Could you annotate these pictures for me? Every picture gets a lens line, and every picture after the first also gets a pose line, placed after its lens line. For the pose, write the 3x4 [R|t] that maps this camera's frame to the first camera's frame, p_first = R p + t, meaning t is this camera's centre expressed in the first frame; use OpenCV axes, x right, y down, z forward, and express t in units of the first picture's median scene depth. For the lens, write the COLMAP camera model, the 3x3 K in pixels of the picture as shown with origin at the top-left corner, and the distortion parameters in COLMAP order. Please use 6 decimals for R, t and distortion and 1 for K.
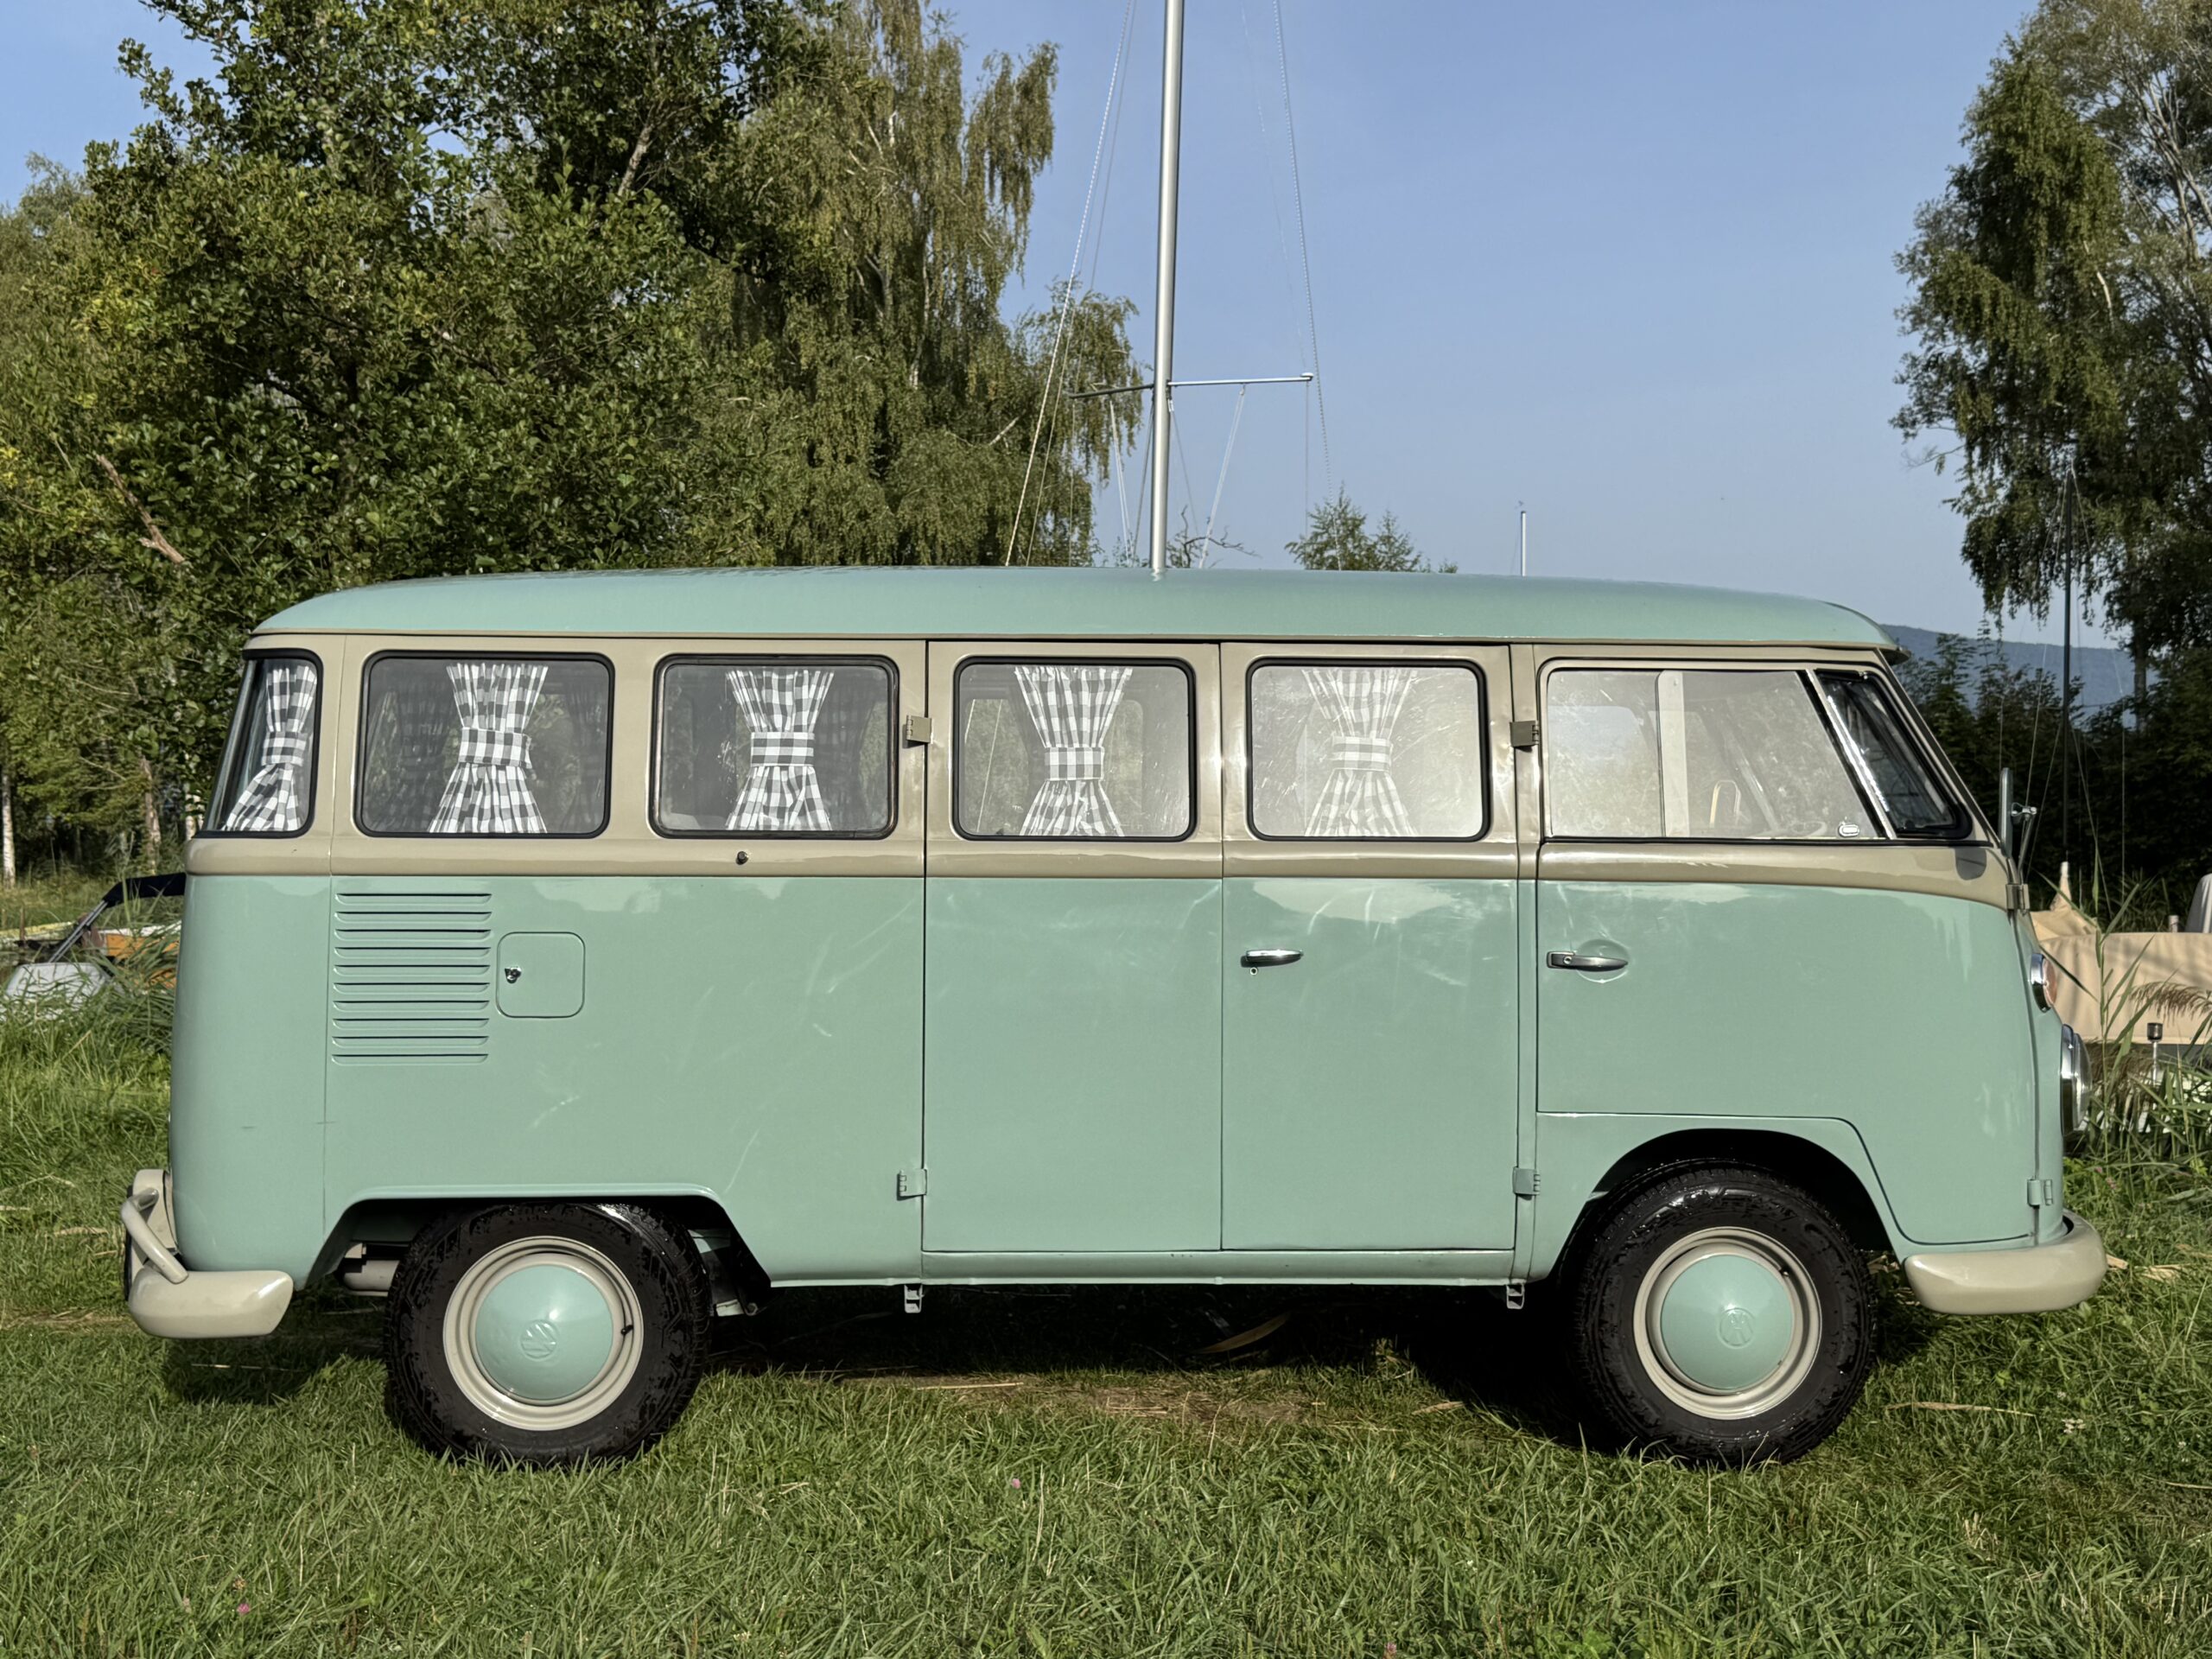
lens RADIAL K [[2500.6, 0, 1106.0], [0, 2500.6, 829.5], [0, 0, 1]] dist [0.186685, -0.413385]
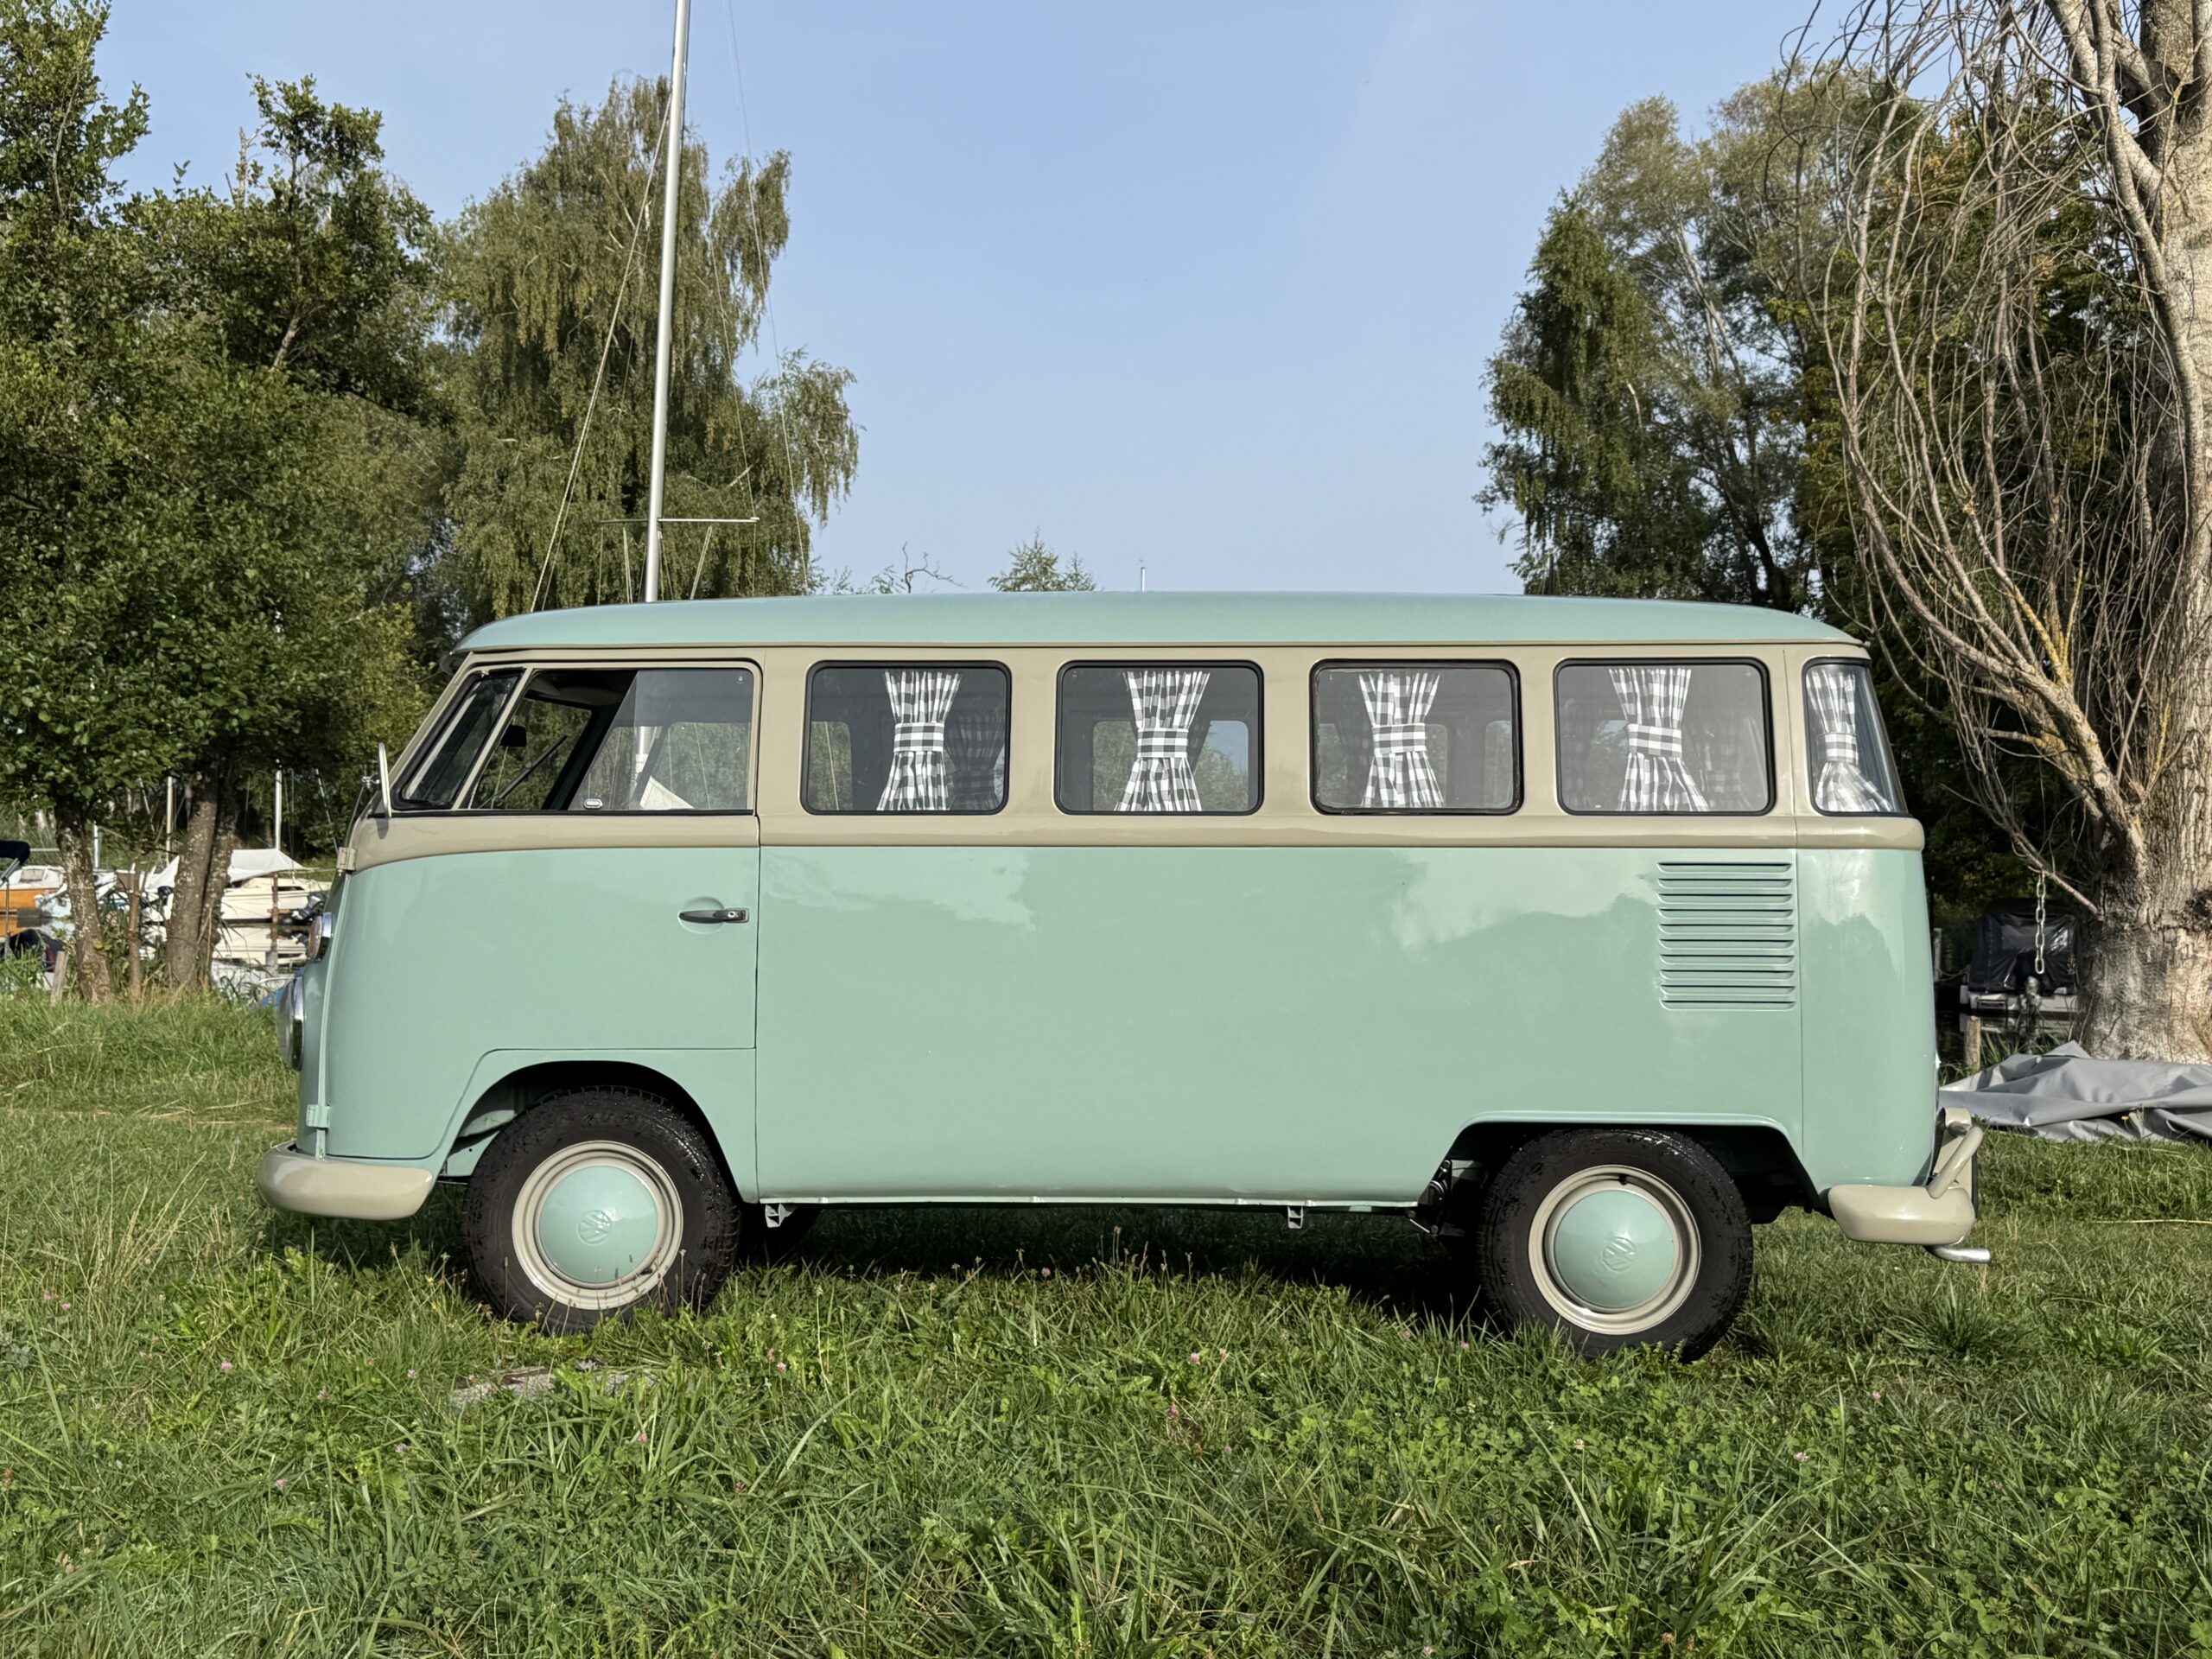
lens RADIAL K [[2265.4, 0, 1106.0], [0, 2265.4, 829.5], [0, 0, 1]] dist [0.180376, -0.361512]
pose [[0.996124, 0.023182, 0.084855, 0.156901], [-0.023735, 0.999703, 0.005507, -0.008834], [-0.084702, -0.007499, 0.996378, -0.306077]]
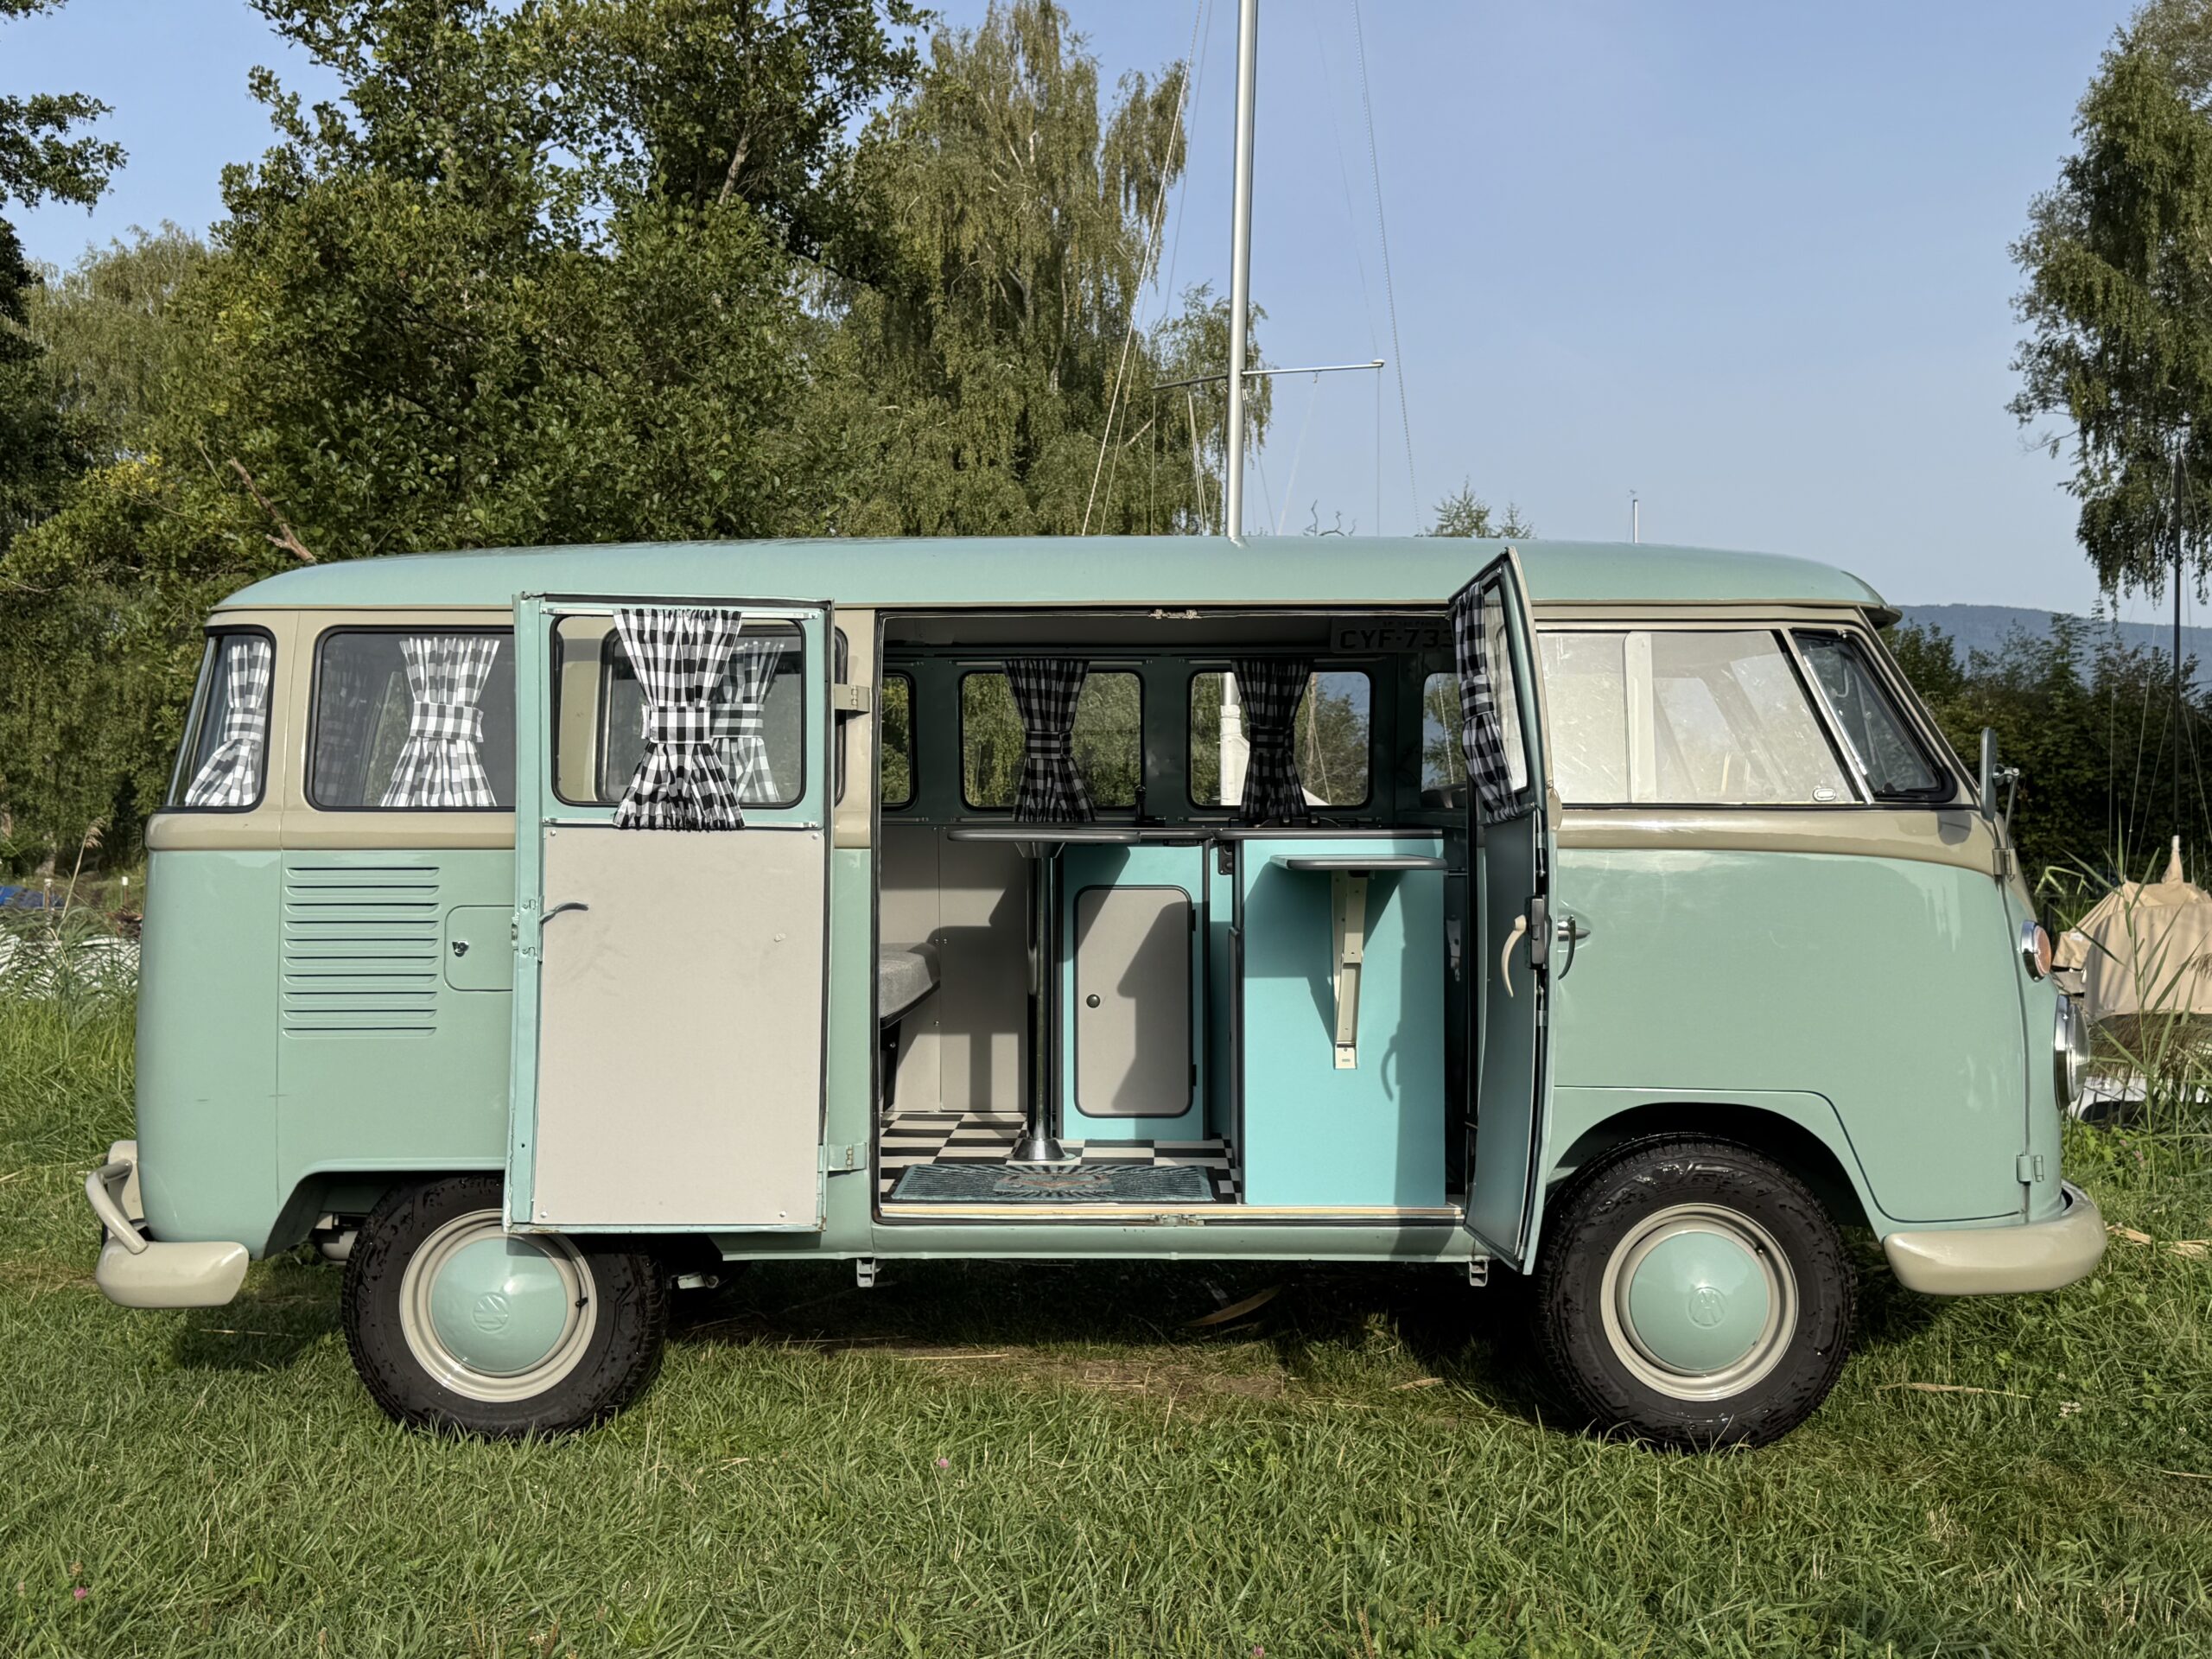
lens RADIAL K [[2363.1, 0, 1100.7], [0, 2363.1, 834.1], [0, 0, 1]] dist [0.167191, -0.343844]
pose [[0.997839, -0.006272, -0.065400, 0.025869], [0.006857, 0.999938, 0.008726, 0.001897], [0.065341, -0.009156, 0.997821, 0.023620]]
